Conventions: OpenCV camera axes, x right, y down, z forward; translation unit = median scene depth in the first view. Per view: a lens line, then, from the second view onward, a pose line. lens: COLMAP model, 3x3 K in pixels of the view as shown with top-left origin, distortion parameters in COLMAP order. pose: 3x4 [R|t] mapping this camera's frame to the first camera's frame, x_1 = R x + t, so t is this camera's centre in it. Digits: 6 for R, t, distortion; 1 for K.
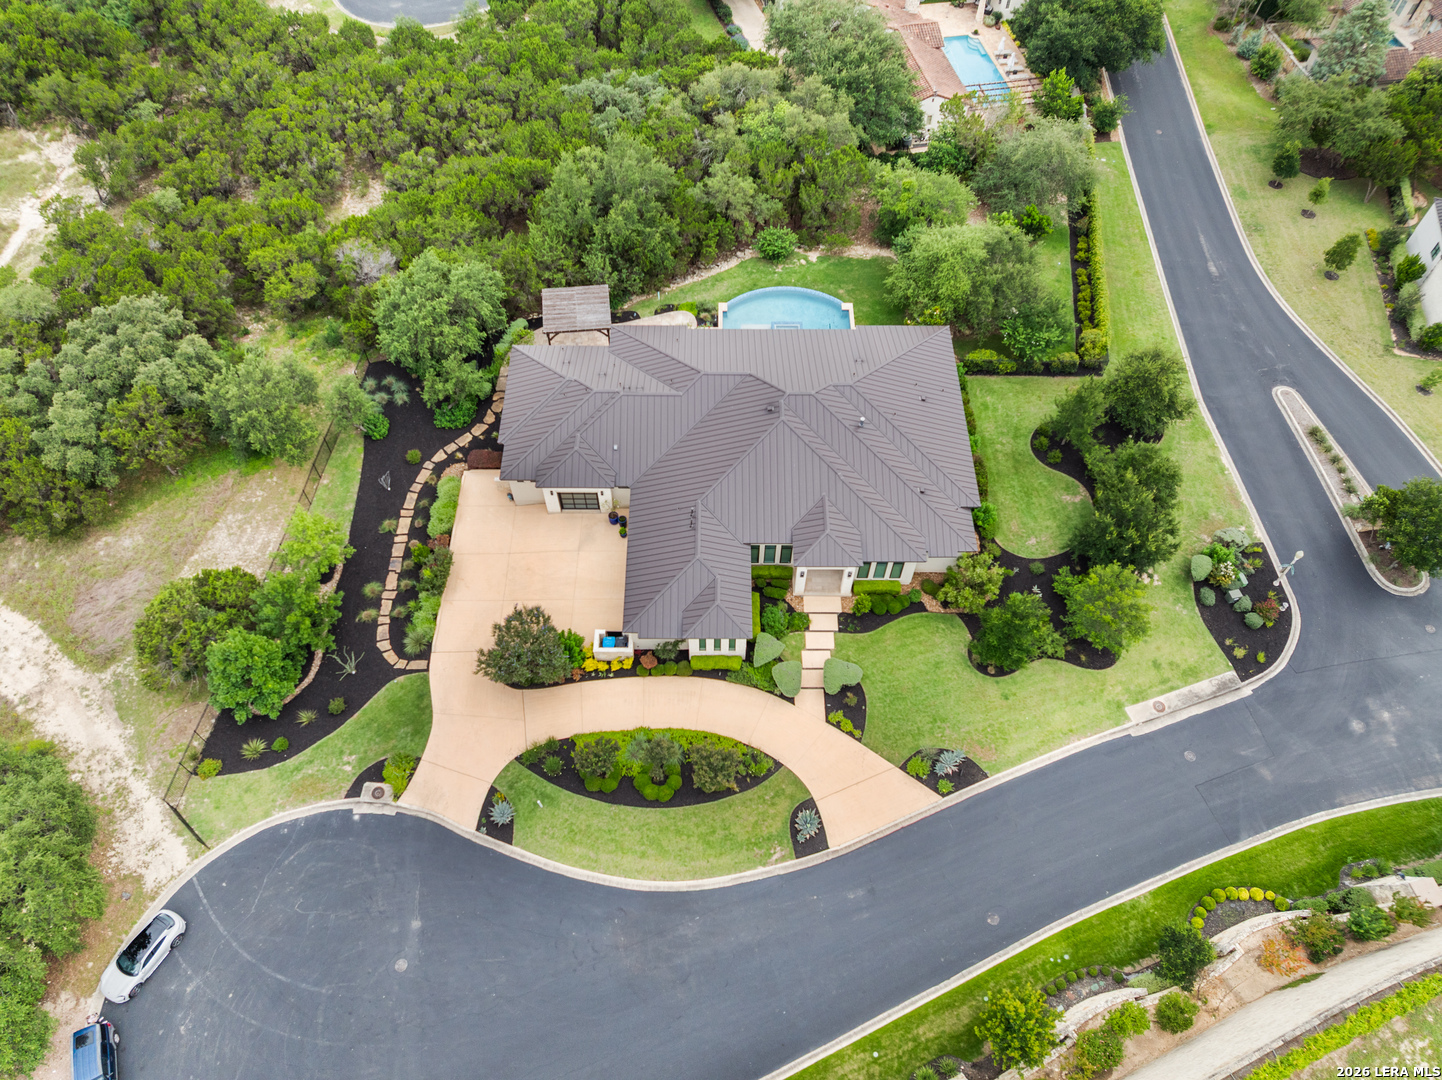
lens RADIAL K [[1029.6, 0, 716.0], [0, 1029.6, 533.3], [0, 0, 1]] dist [-0.040888, 0.005242]
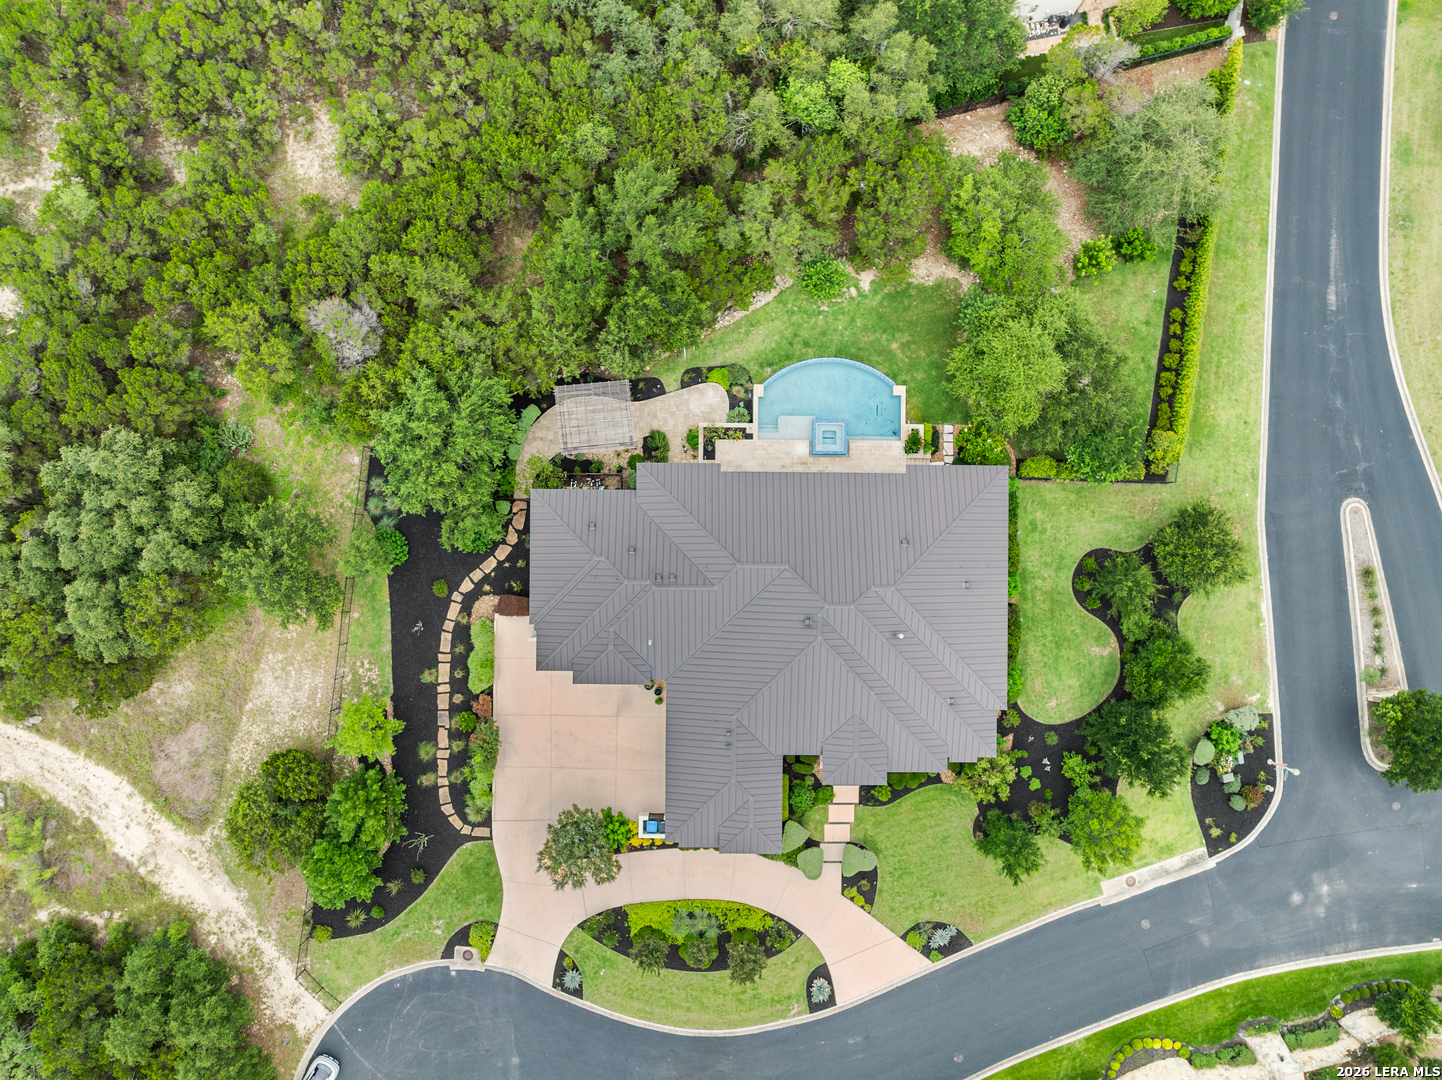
lens RADIAL K [[1029.6, 0, 716.8], [0, 1029.6, 538.4], [0, 0, 1]] dist [-0.040888, 0.005242]
pose [[0.999971, 0.007580, -0.000525, -0.035518], [-0.006040, 0.834918, 0.550341, -0.767013], [0.004610, -0.550322, 0.834940, 0.243984]]
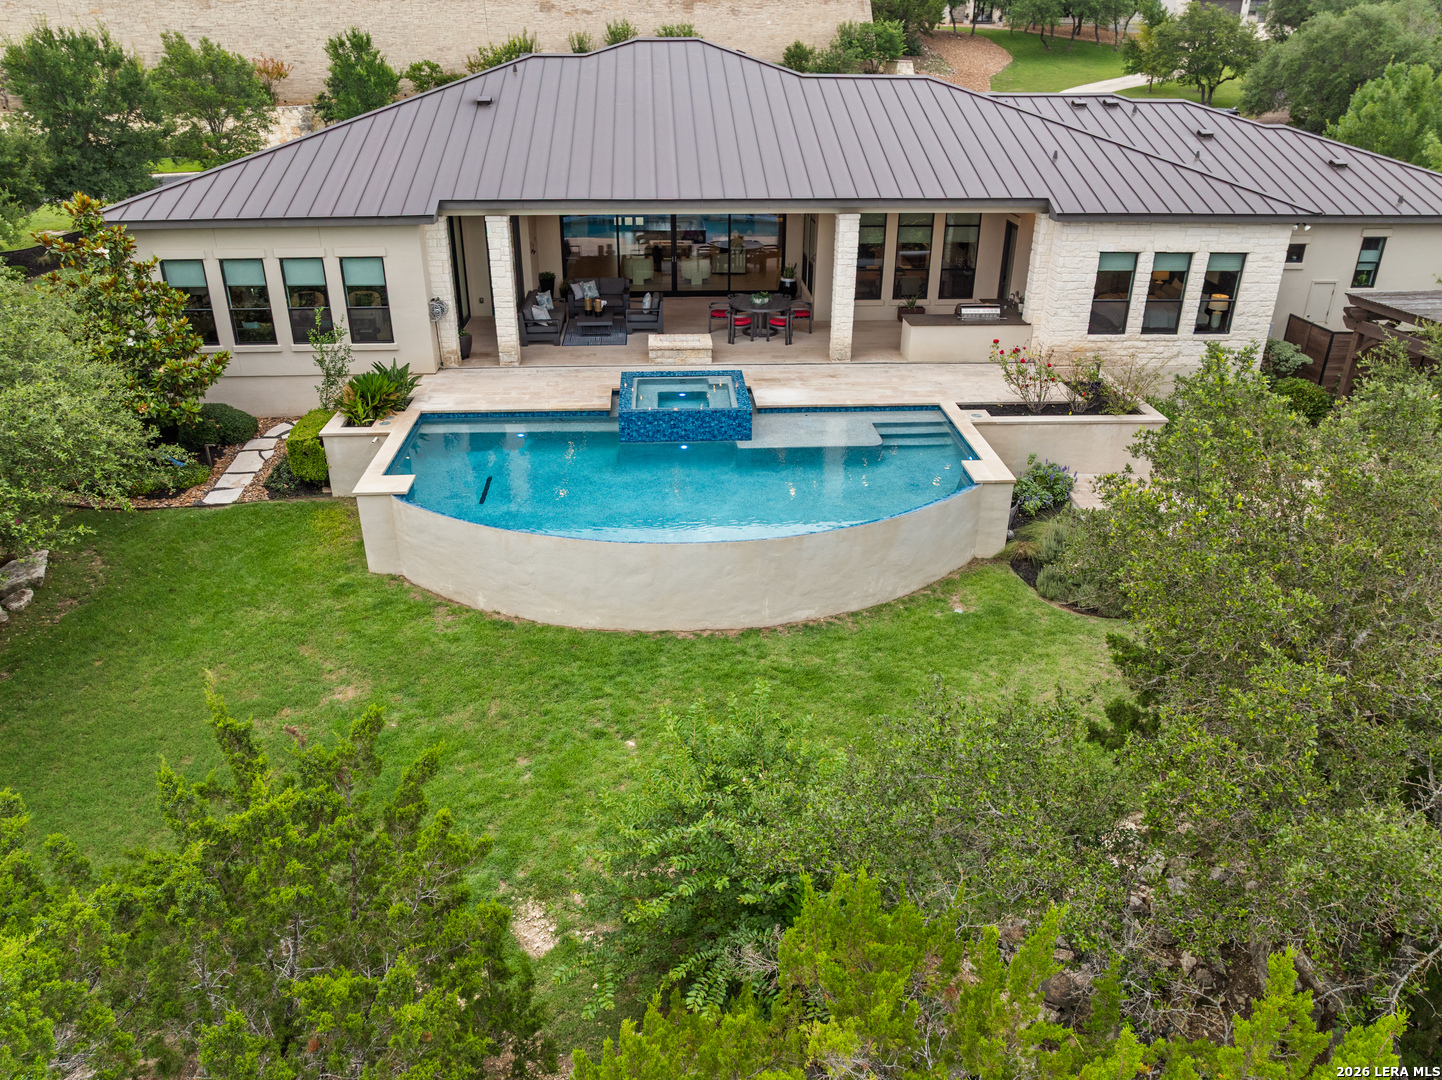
lens RADIAL K [[1029.6, 0, 711.5], [0, 1029.6, 539.3], [0, 0, 1]] dist [-0.040888, 0.005242]
pose [[-0.998572, 0.023106, -0.048169, 0.094445], [-0.044478, 0.139879, 0.989169, -0.537755], [0.029594, 0.989899, -0.138652, 1.330364]]
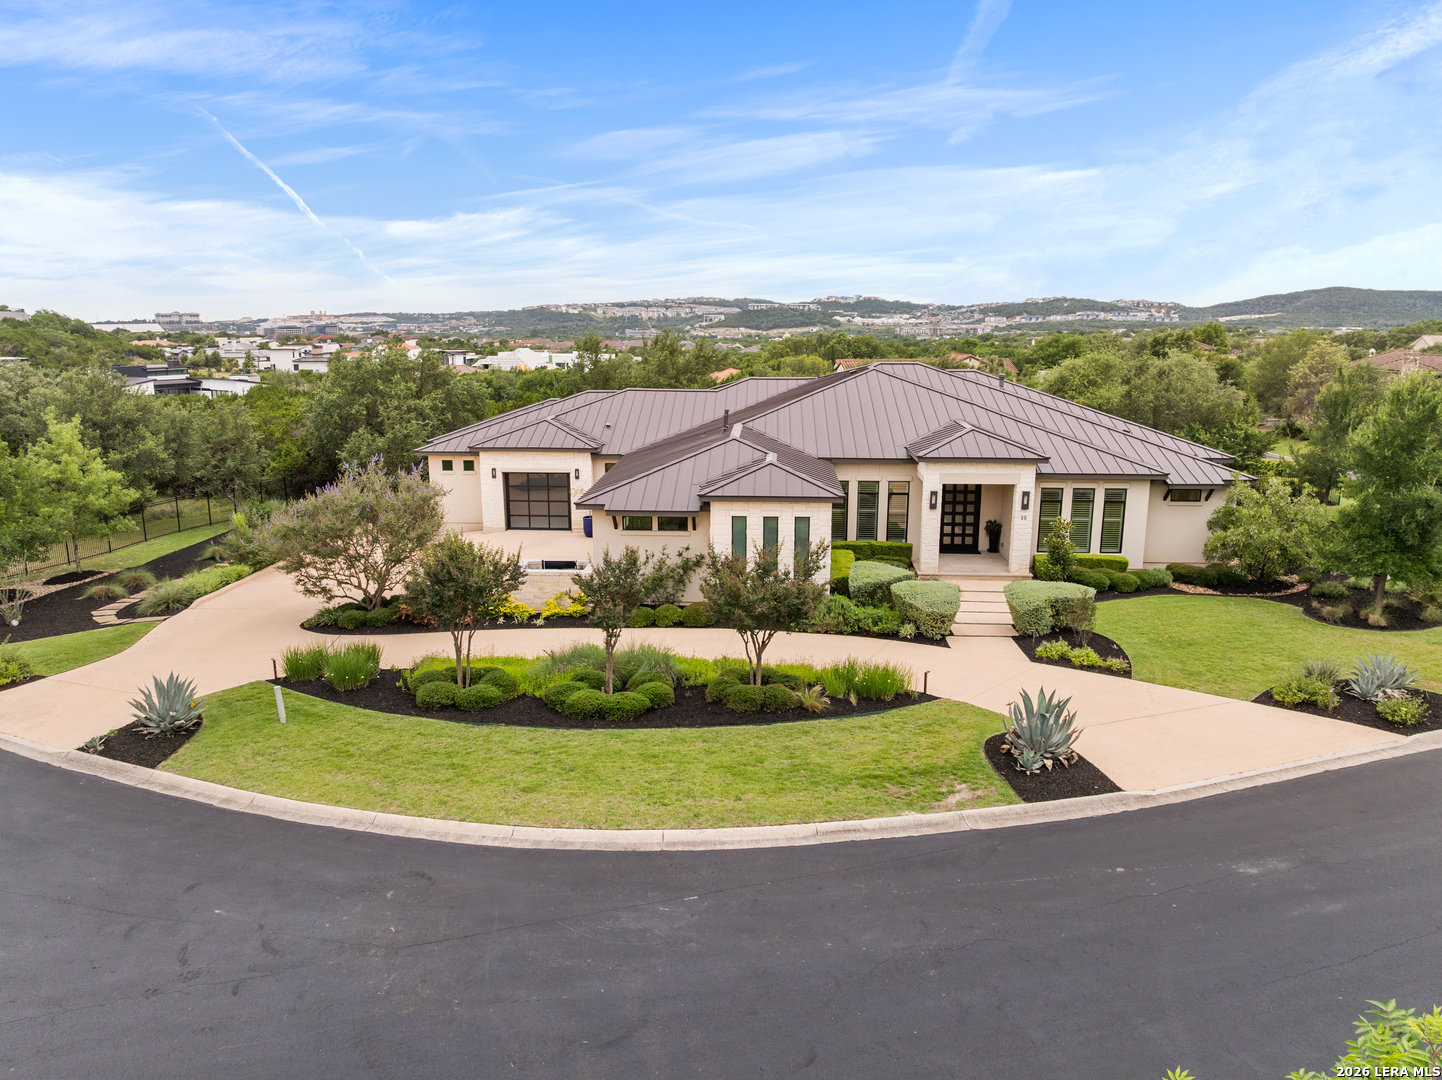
lens RADIAL K [[1029.6, 0, 714.8], [0, 1029.6, 536.5], [0, 0, 1]] dist [-0.040888, 0.005242]
pose [[0.998553, 0.009220, -0.052988, 0.000798], [-0.043419, 0.719630, -0.692999, 0.425540], [0.031742, 0.694296, 0.718989, 0.642677]]
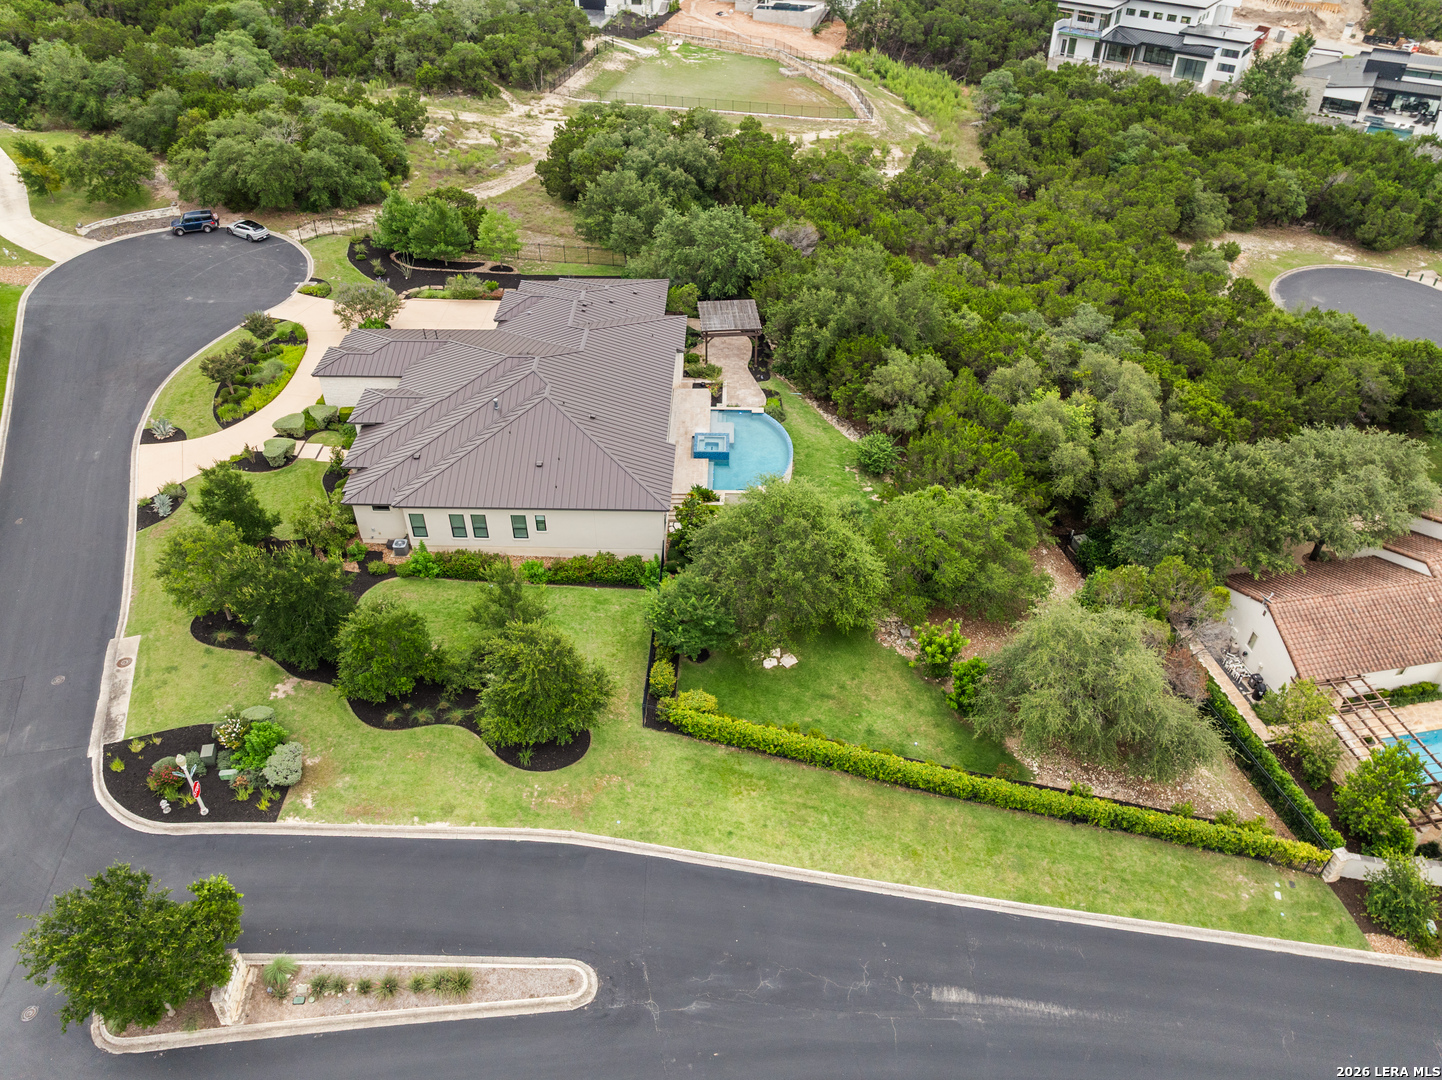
lens RADIAL K [[1029.6, 0, 708.2], [0, 1029.6, 540.3], [0, 0, 1]] dist [-0.040888, 0.005242]
pose [[-0.023653, 0.623406, -0.781541, 1.016874], [-0.830181, 0.423307, 0.362781, -0.596401], [0.556991, 0.657401, 0.507527, 0.749074]]
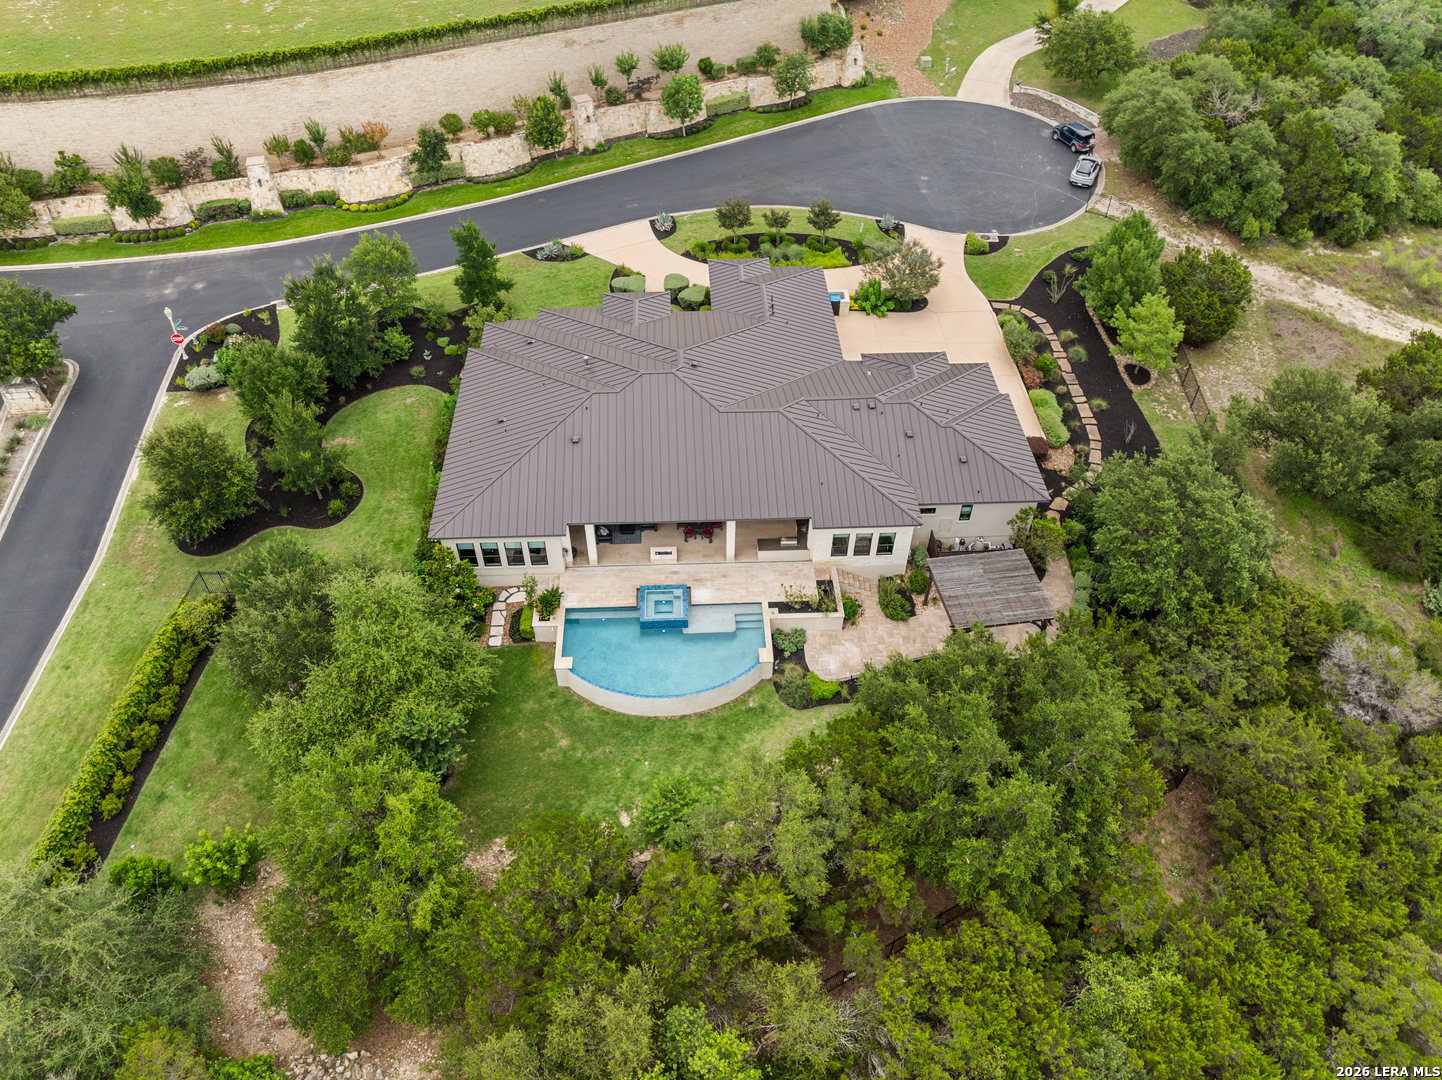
lens RADIAL K [[1029.6, 0, 715.3], [0, 1029.6, 540.4], [0, 0, 1]] dist [-0.040888, 0.005242]
pose [[-0.998978, 0.027546, -0.035822, 0.073859], [-0.040605, -0.199312, 0.979094, -1.034022], [0.019830, 0.979549, 0.200227, 1.032006]]
